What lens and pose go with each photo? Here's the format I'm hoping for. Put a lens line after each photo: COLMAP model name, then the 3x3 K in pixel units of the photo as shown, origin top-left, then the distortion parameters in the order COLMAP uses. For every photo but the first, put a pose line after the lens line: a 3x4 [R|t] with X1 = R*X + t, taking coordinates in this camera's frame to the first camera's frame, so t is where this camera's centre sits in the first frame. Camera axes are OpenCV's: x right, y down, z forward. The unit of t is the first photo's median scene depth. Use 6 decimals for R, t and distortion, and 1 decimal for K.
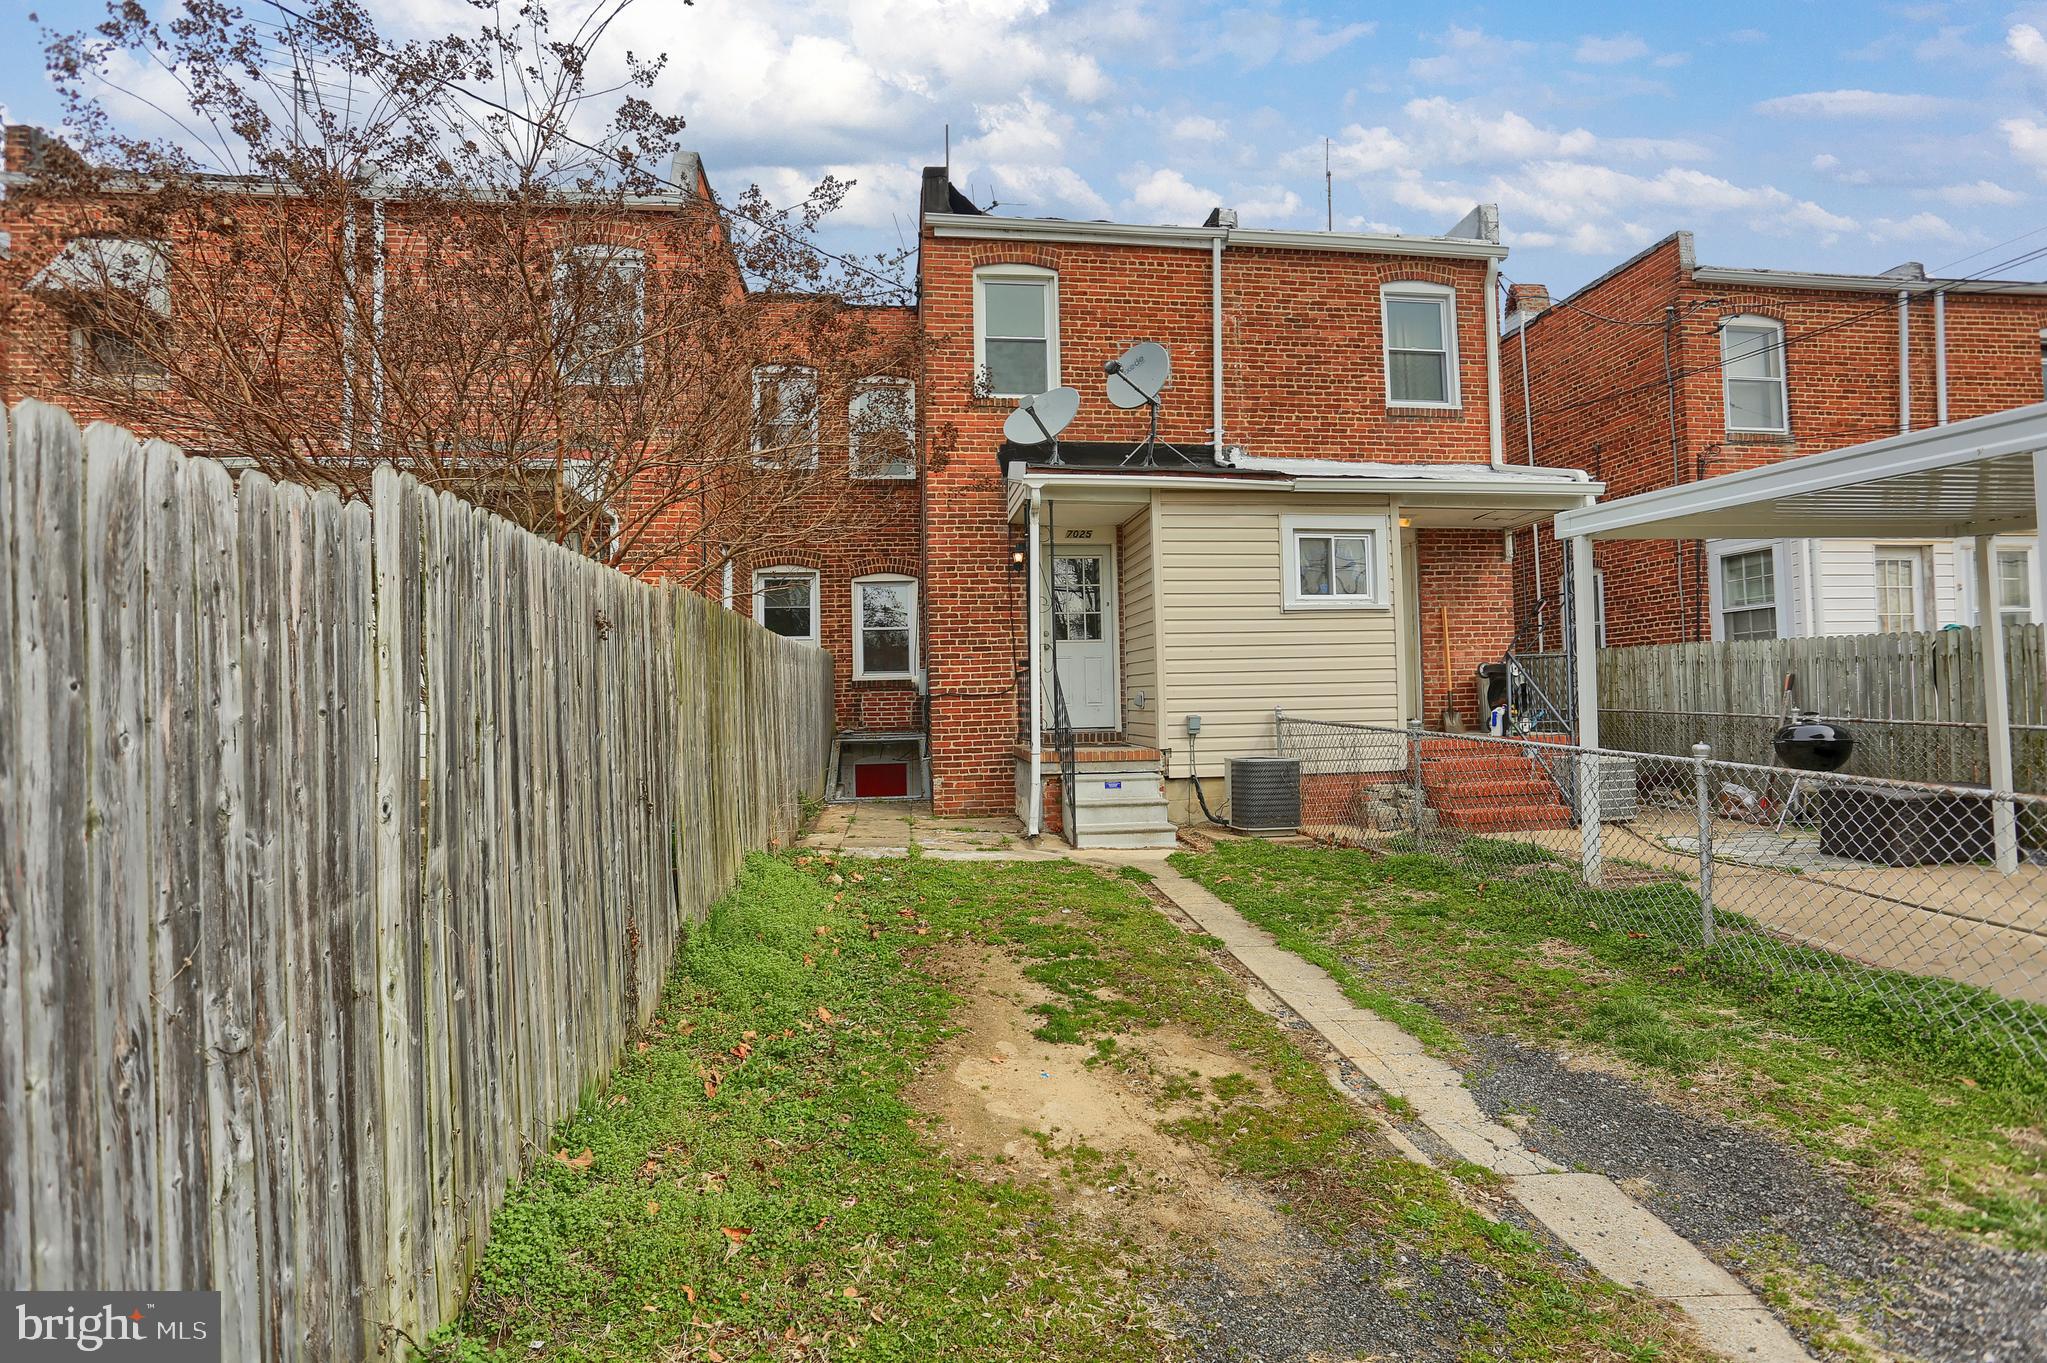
lens RADIAL K [[1007.8, 0, 1040.8], [0, 1007.8, 681.5], [0, 0, 1]] dist [-0.067790, 0.028838]
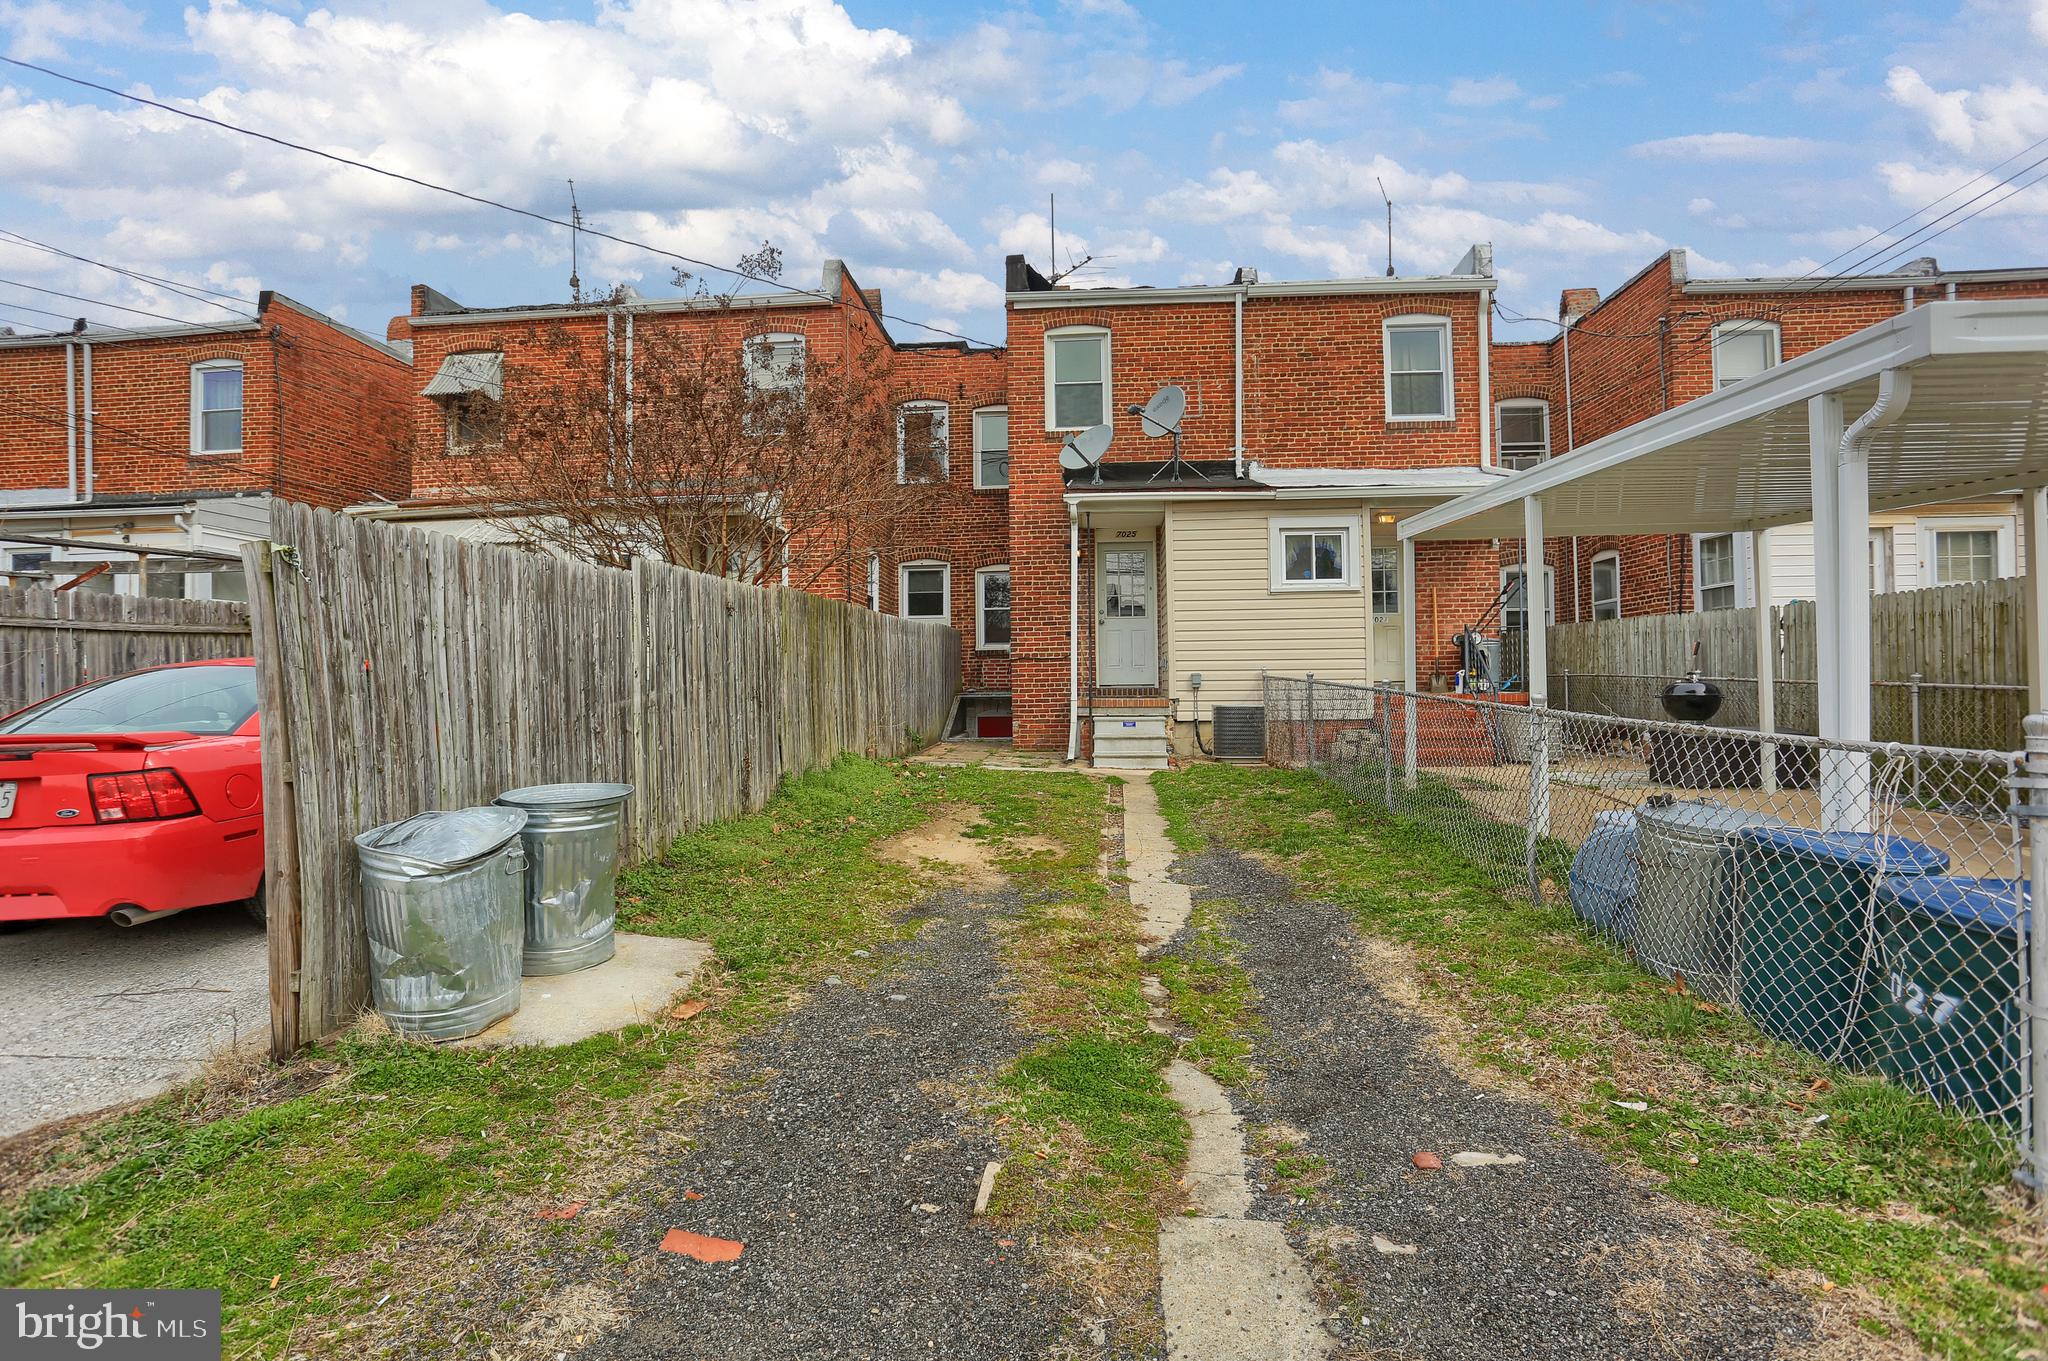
lens RADIAL K [[1008.3, 0, 1041.3], [0, 1008.3, 680.5], [0, 0, 1]] dist [-0.067790, 0.028838]
pose [[0.979840, 0.006161, -0.199688, 0.215241], [-0.002285, 0.999805, 0.019634, 0.017506], [0.199770, -0.018782, 0.979663, -0.324113]]
